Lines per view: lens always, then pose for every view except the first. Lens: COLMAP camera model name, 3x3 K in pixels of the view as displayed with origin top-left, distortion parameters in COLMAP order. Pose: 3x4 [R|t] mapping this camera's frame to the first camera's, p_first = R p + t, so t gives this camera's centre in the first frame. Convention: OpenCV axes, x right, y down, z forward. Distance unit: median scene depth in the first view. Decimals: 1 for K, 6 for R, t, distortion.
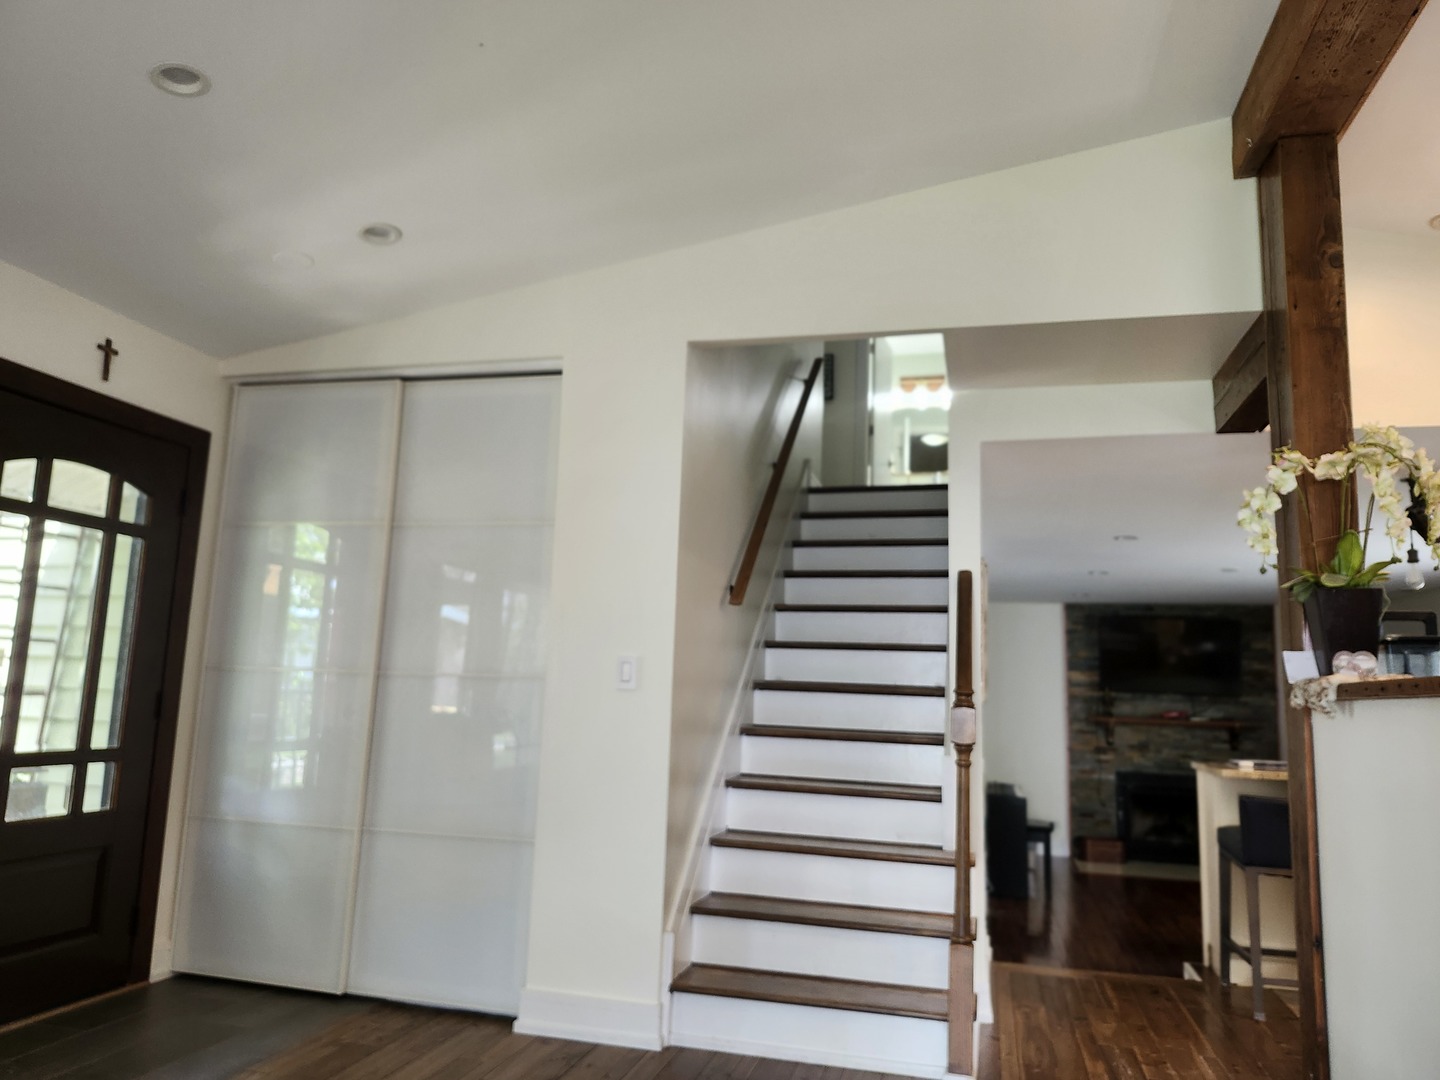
lens RADIAL K [[1003.4, 0, 720.0], [0, 1003.4, 540.0], [0, 0, 1]] dist [0.088677, -0.128114]
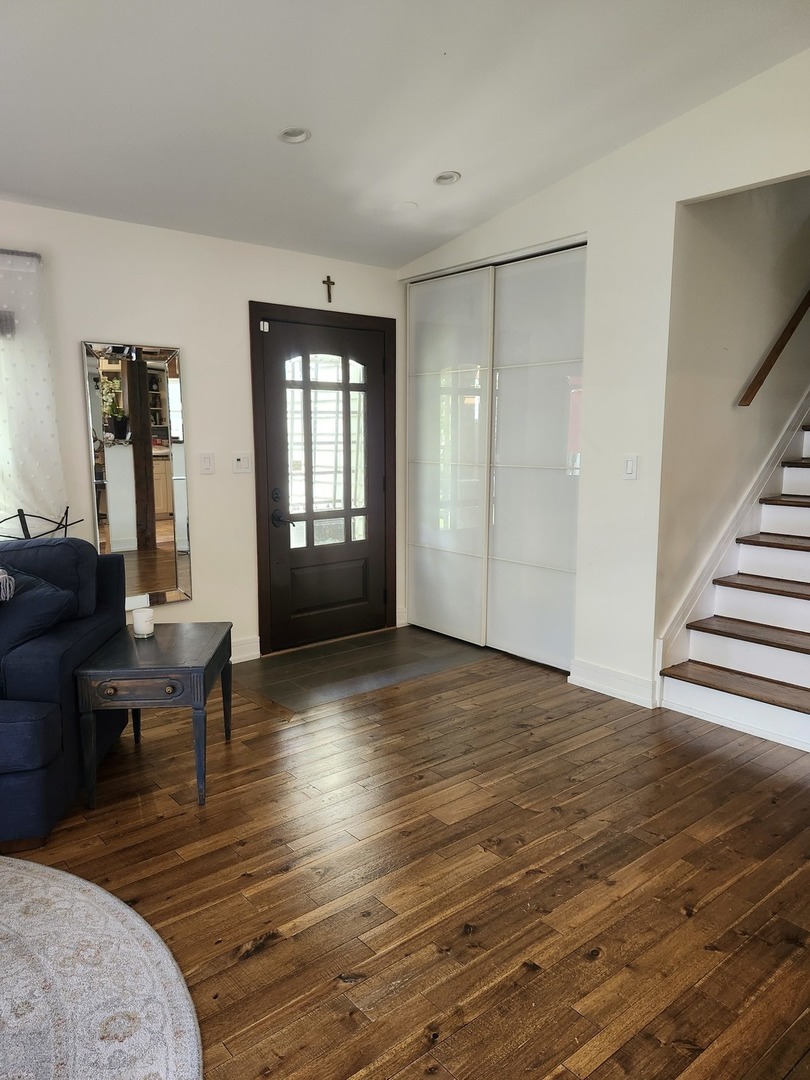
lens RADIAL K [[752.6, 0, 405.0], [0, 752.6, 540.0], [0, 0, 1]] dist [0.088677, -0.128114]
pose [[0.811531, 0.048344, -0.582305, 0.271013], [0.120046, 0.961518, 0.247129, -0.069814], [0.571844, -0.270456, 0.774498, -0.039018]]
